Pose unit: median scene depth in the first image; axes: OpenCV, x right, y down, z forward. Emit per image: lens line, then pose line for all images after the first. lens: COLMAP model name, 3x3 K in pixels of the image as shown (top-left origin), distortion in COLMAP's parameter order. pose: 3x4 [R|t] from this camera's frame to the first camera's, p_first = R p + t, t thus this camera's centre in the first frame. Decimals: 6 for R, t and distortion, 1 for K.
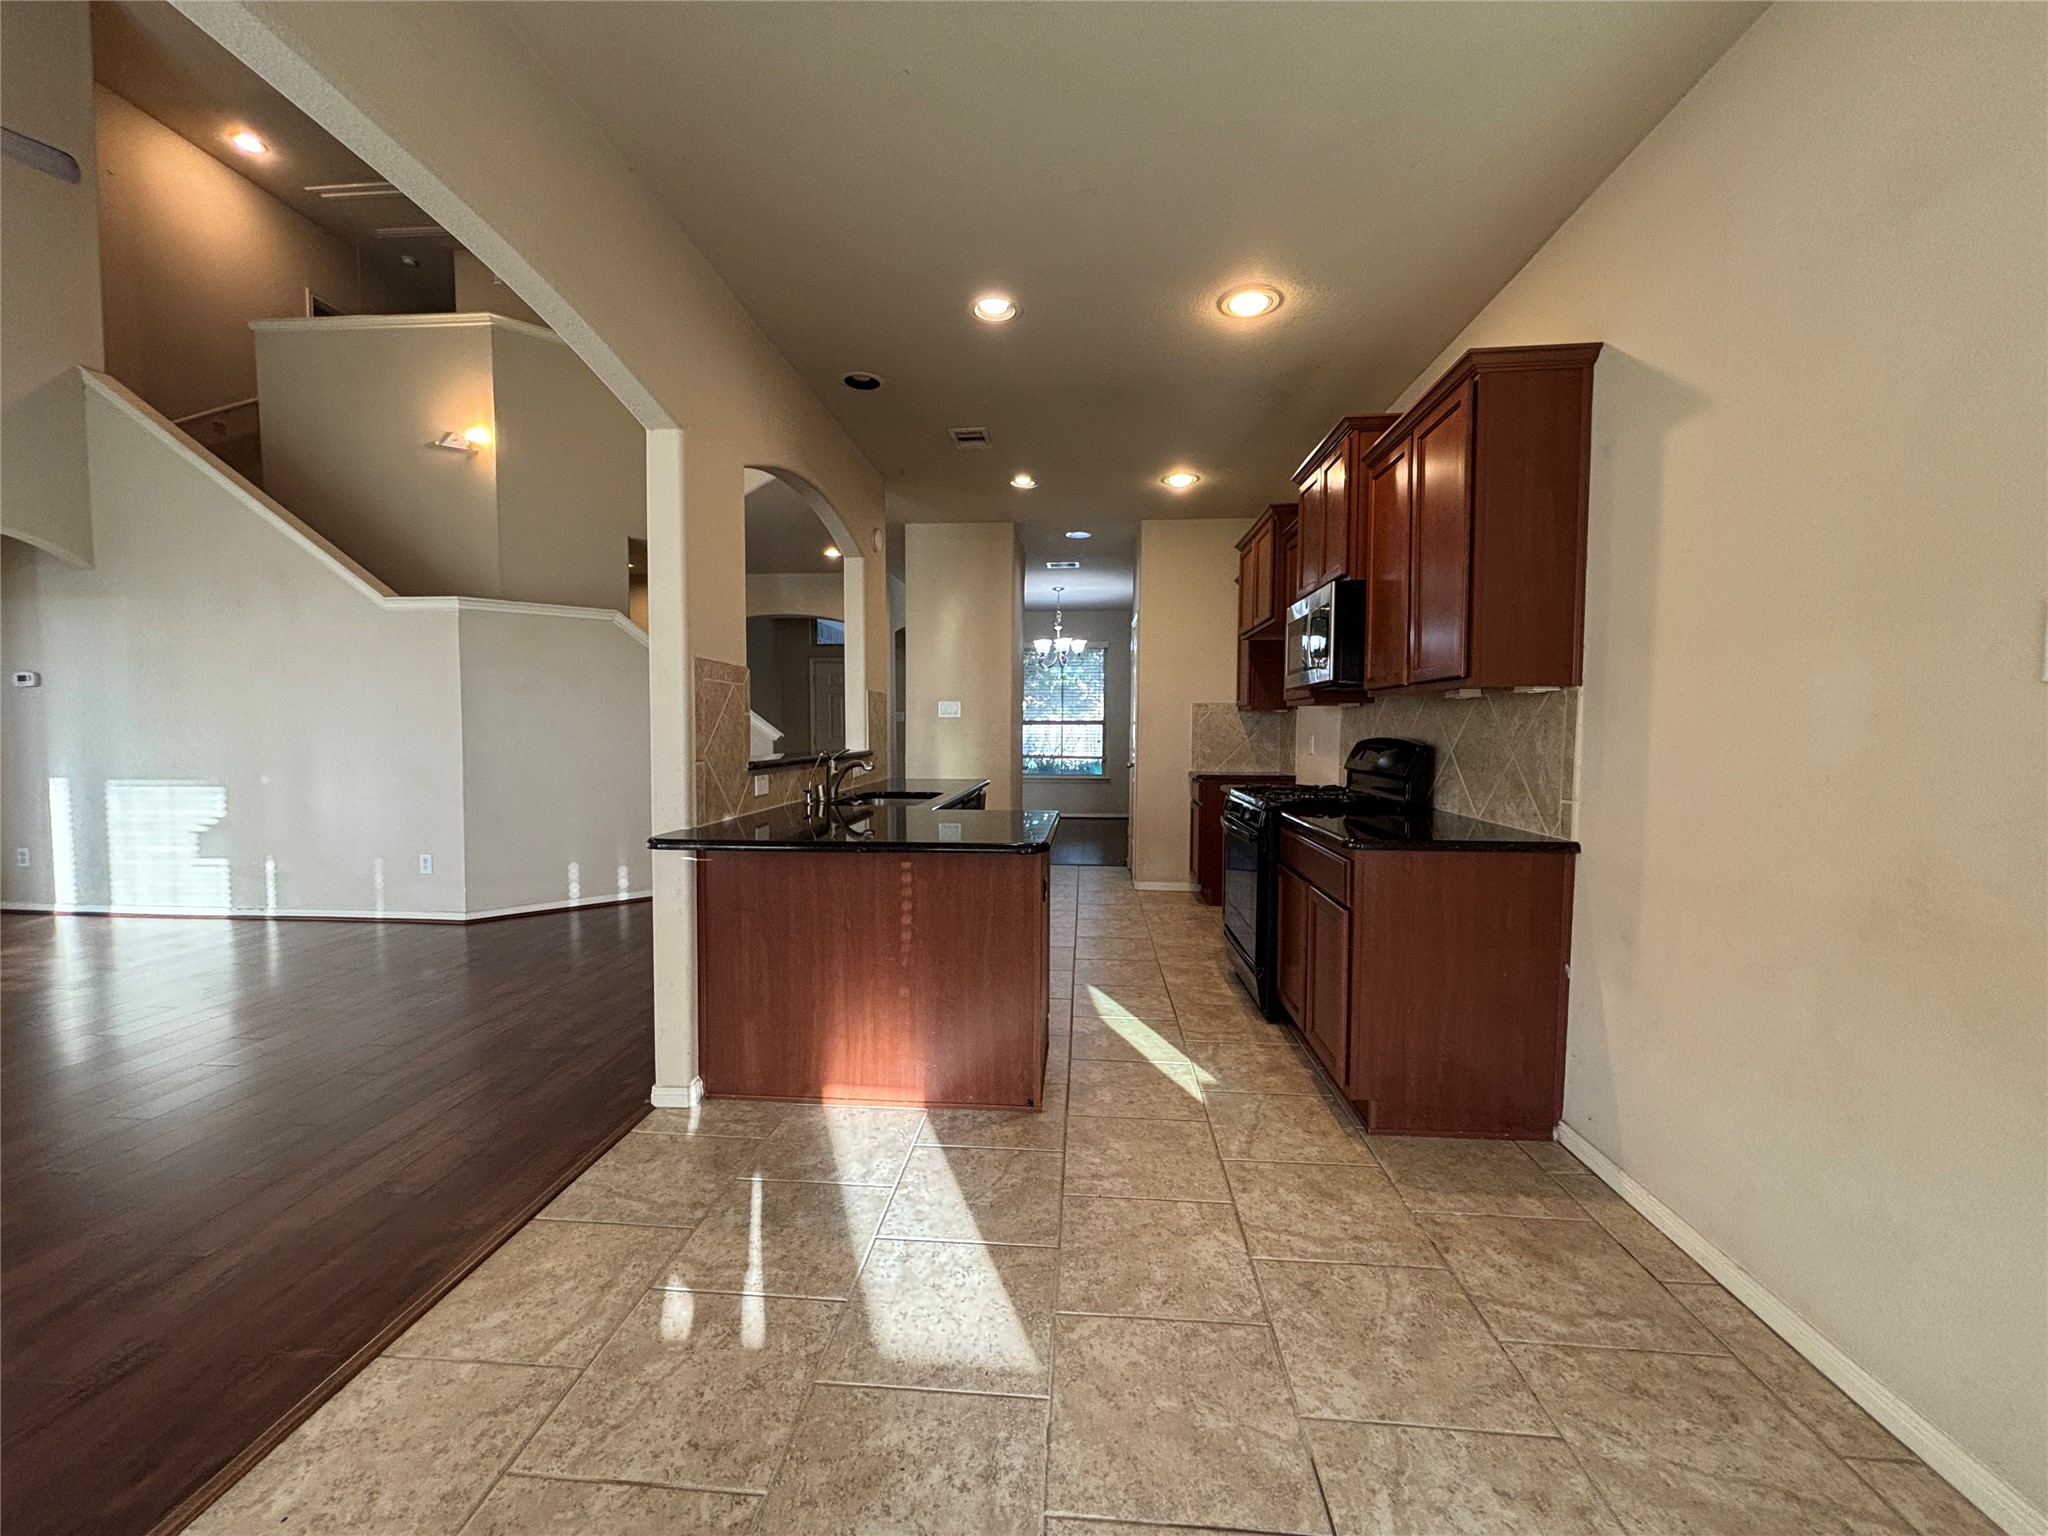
lens RADIAL K [[828.7, 0, 1020.5], [0, 828.7, 764.0], [0, 0, 1]] dist [0.002749, 0.000459]
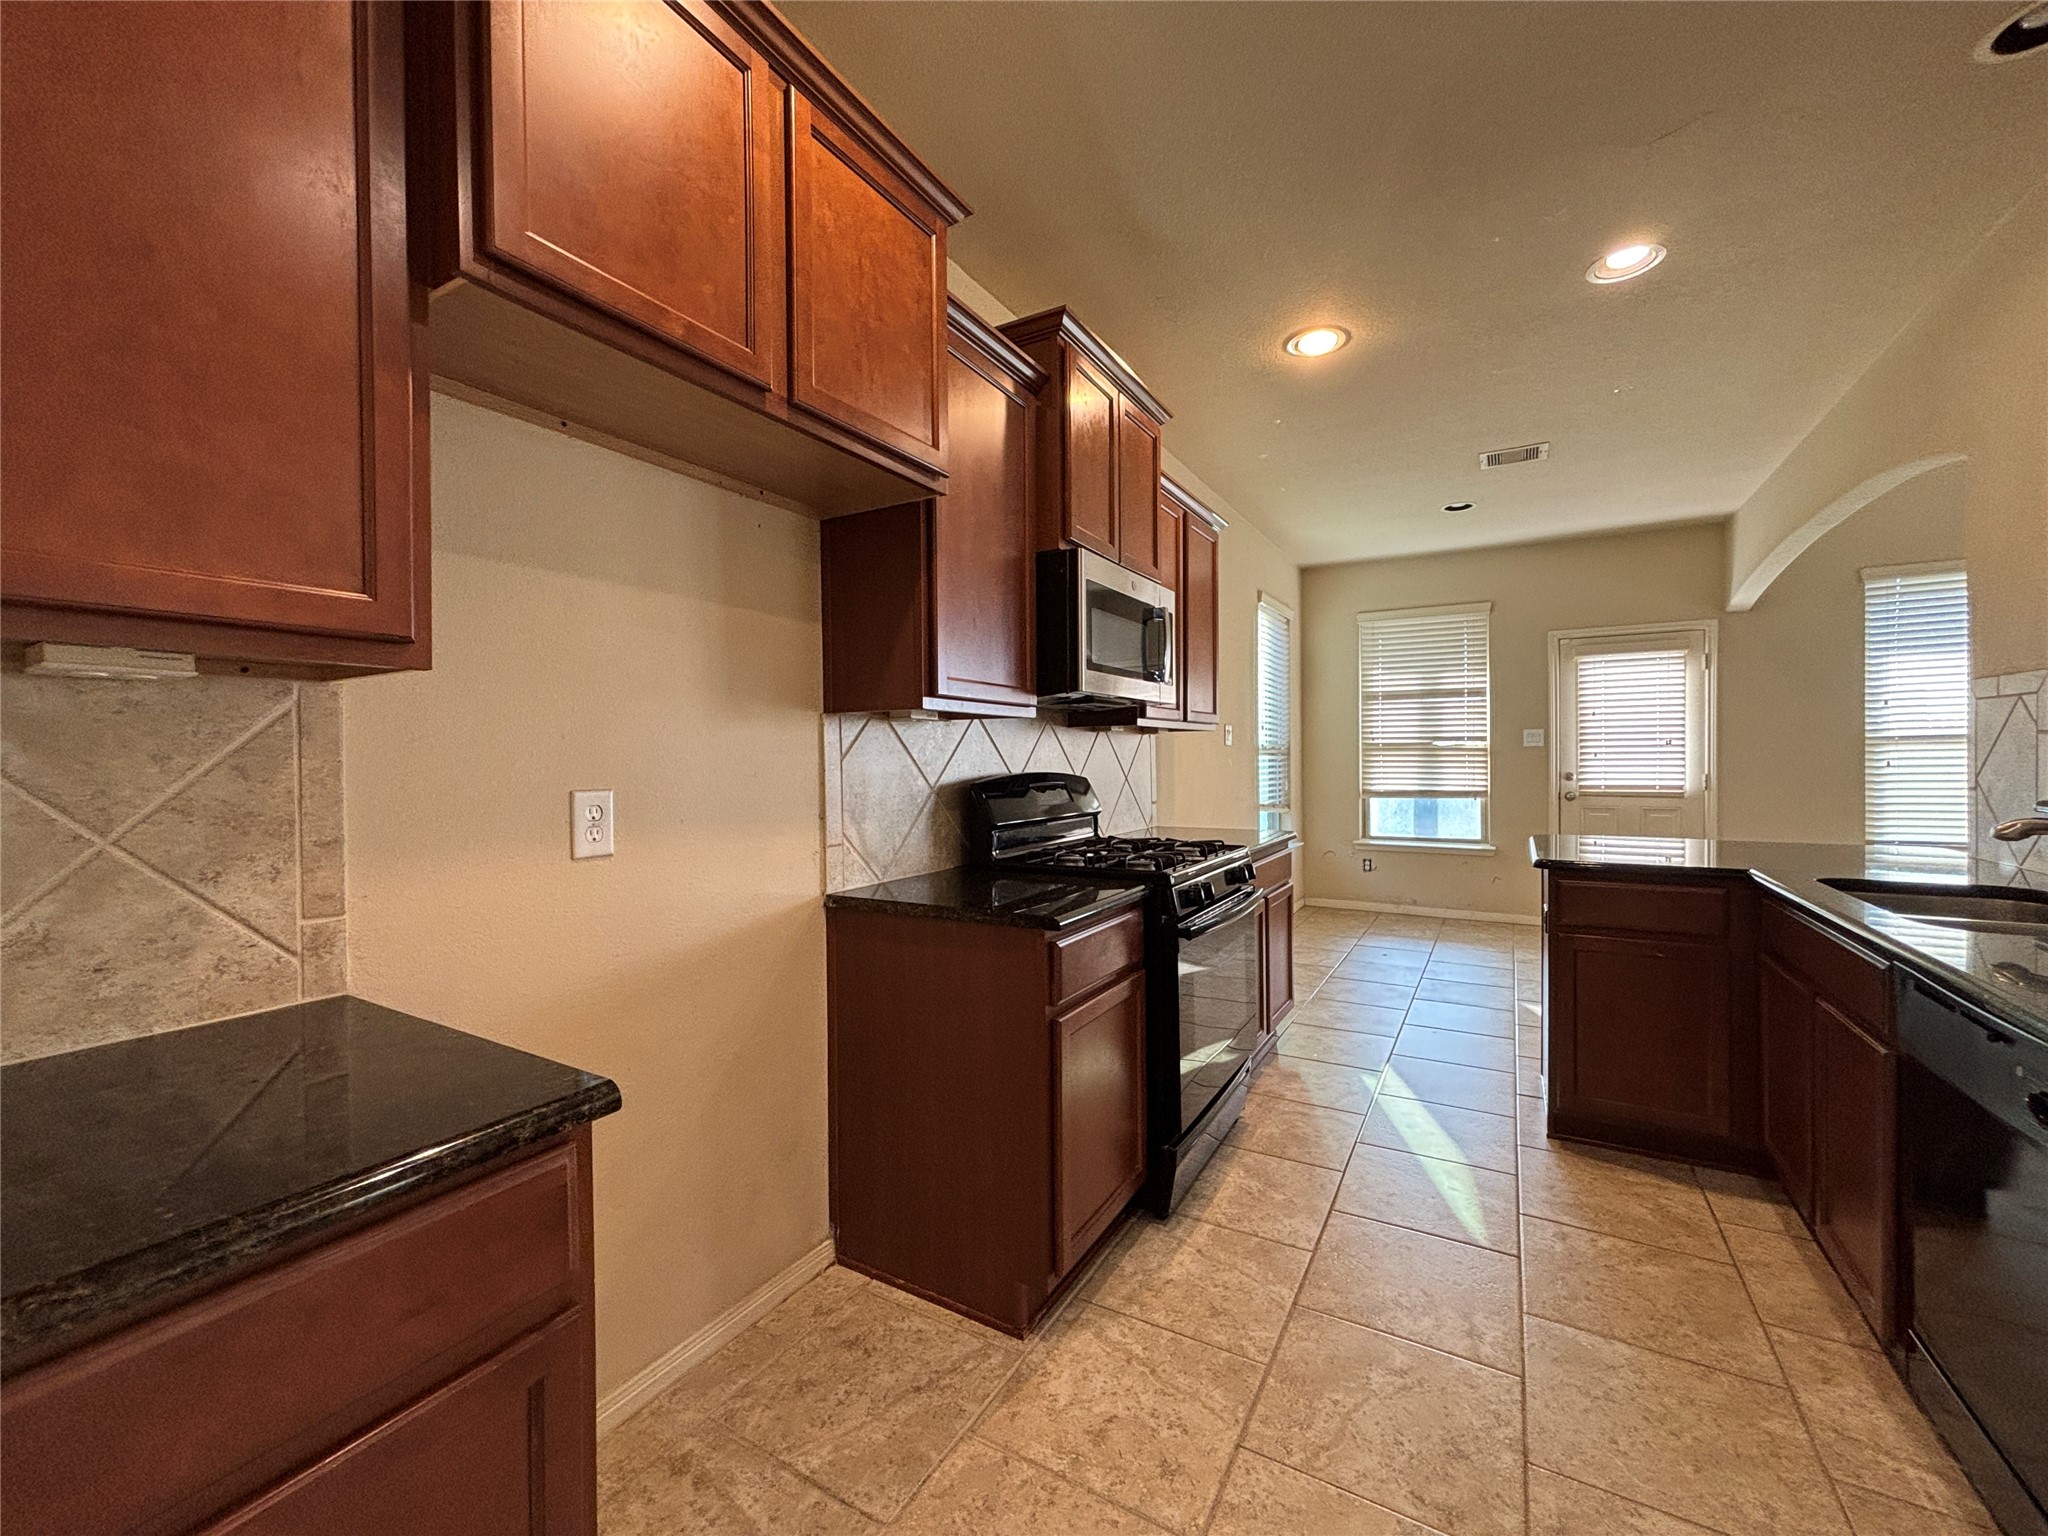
lens RADIAL K [[828.7, 0, 1032.8], [0, 828.7, 769.9], [0, 0, 1]] dist [0.002749, 0.000459]
pose [[-0.902798, -0.002212, 0.430059, 0.171211], [0.024955, 0.998032, 0.057519, -0.109186], [-0.429340, 0.062660, -0.900967, 2.351237]]
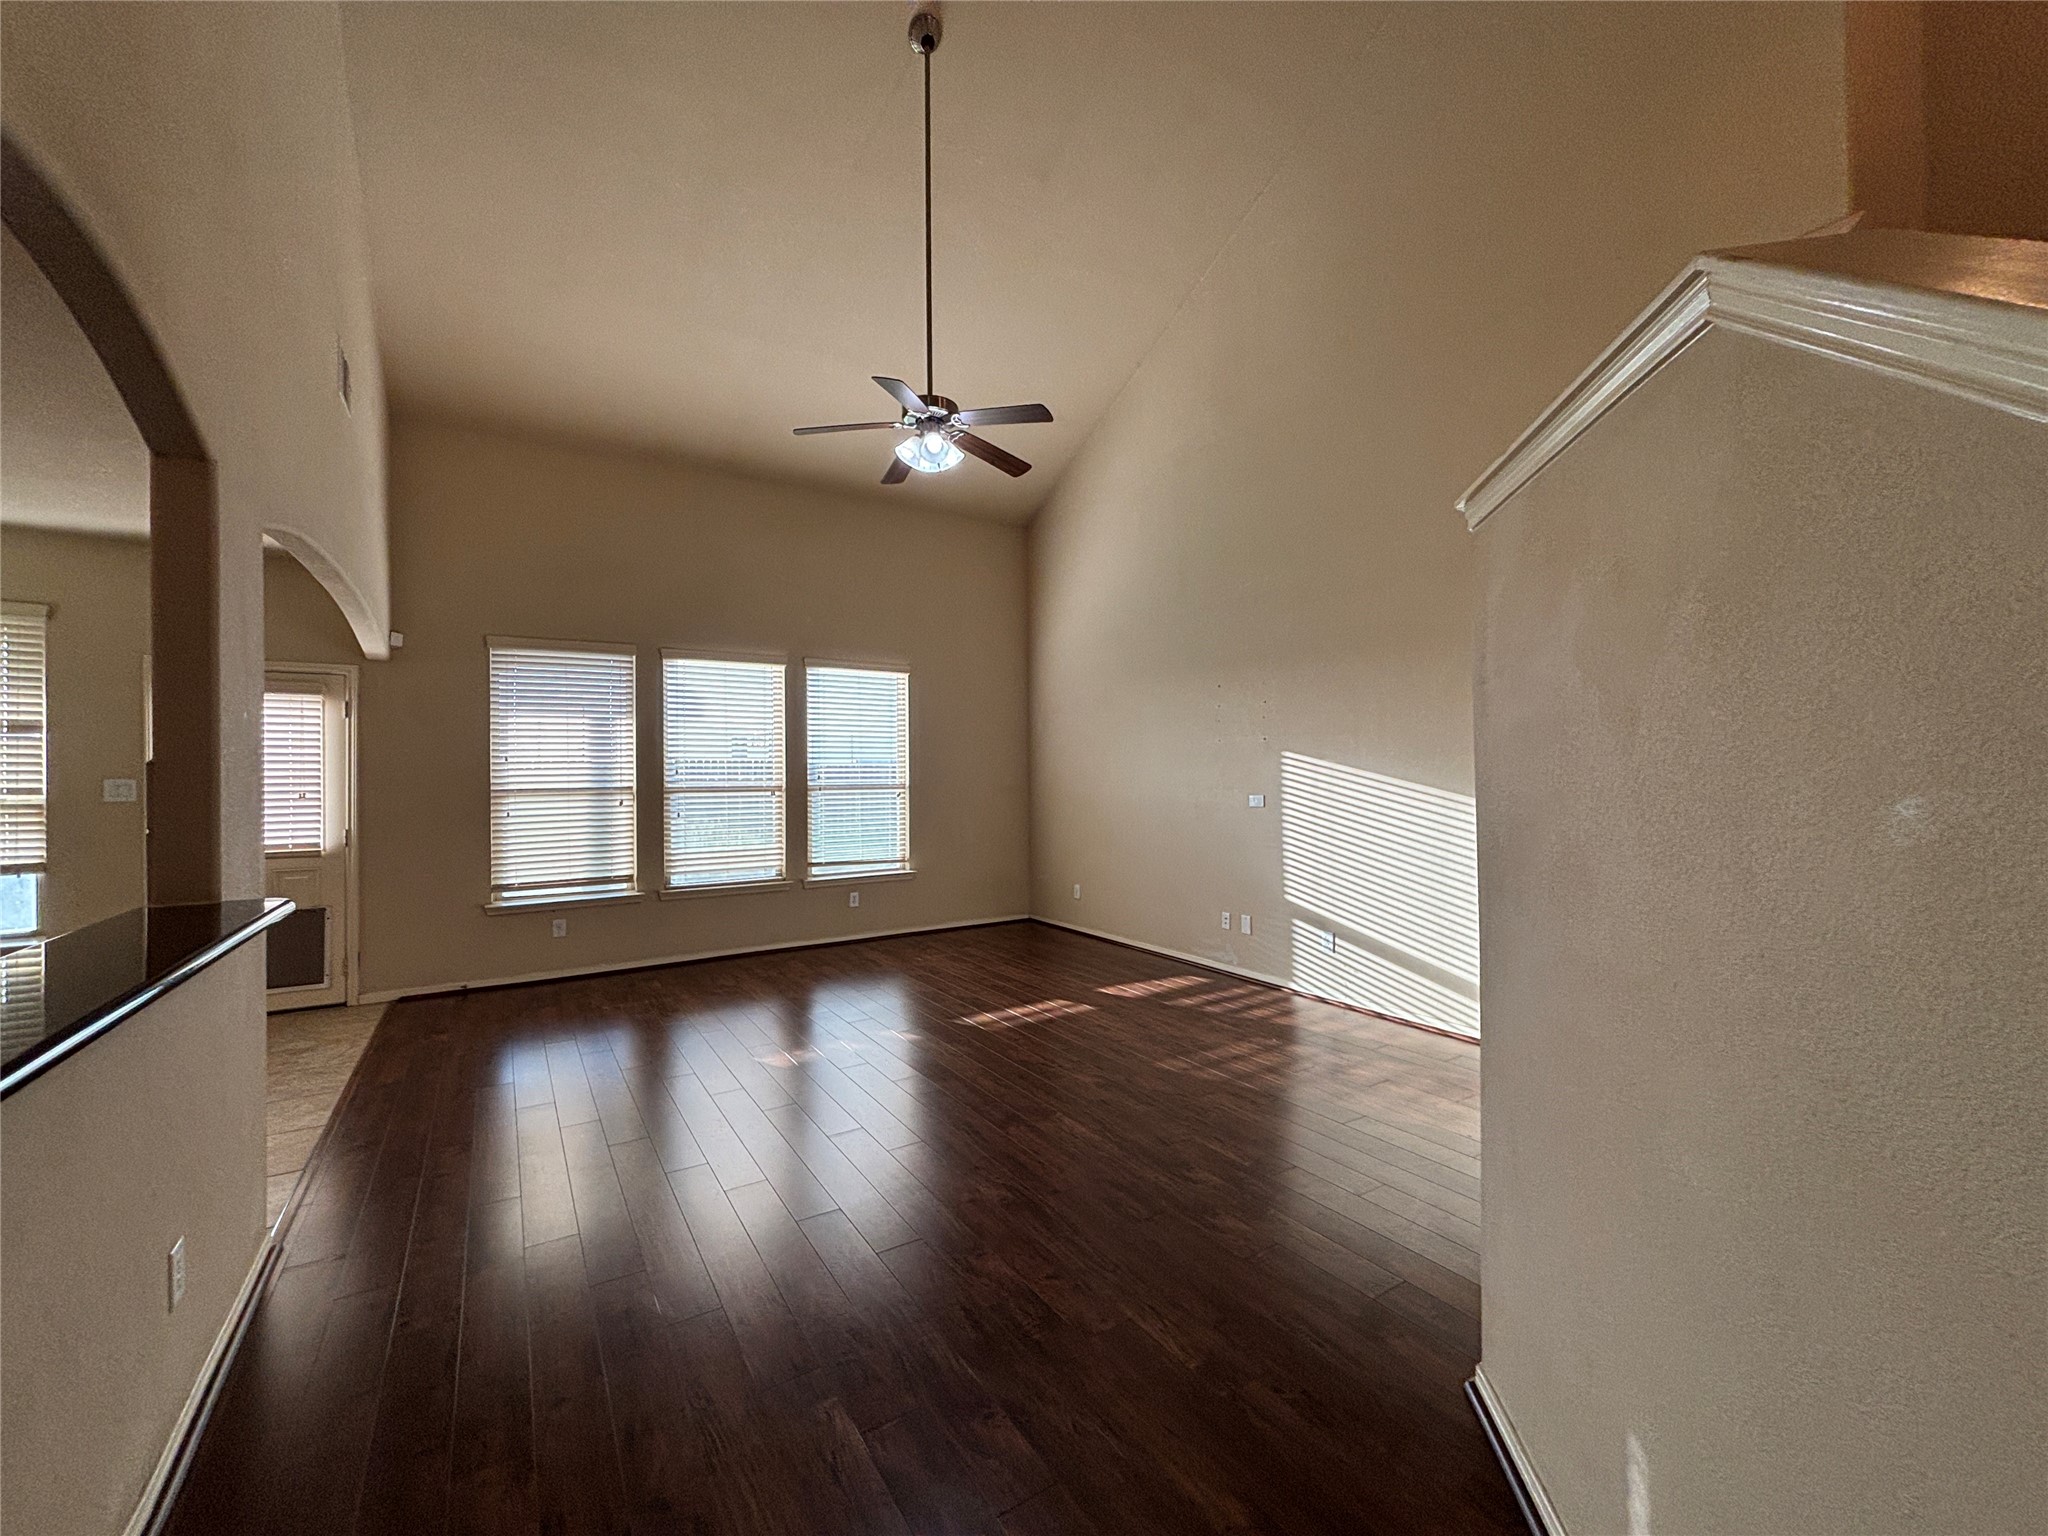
lens RADIAL K [[828.7, 0, 1016.6], [0, 828.7, 766.3], [0, 0, 1]] dist [0.002749, 0.000459]
pose [[-0.800589, -0.001837, -0.599211, -0.547311], [-0.022188, 0.999400, 0.026581, -0.170991], [0.598803, 0.034575, -0.800150, 2.244546]]
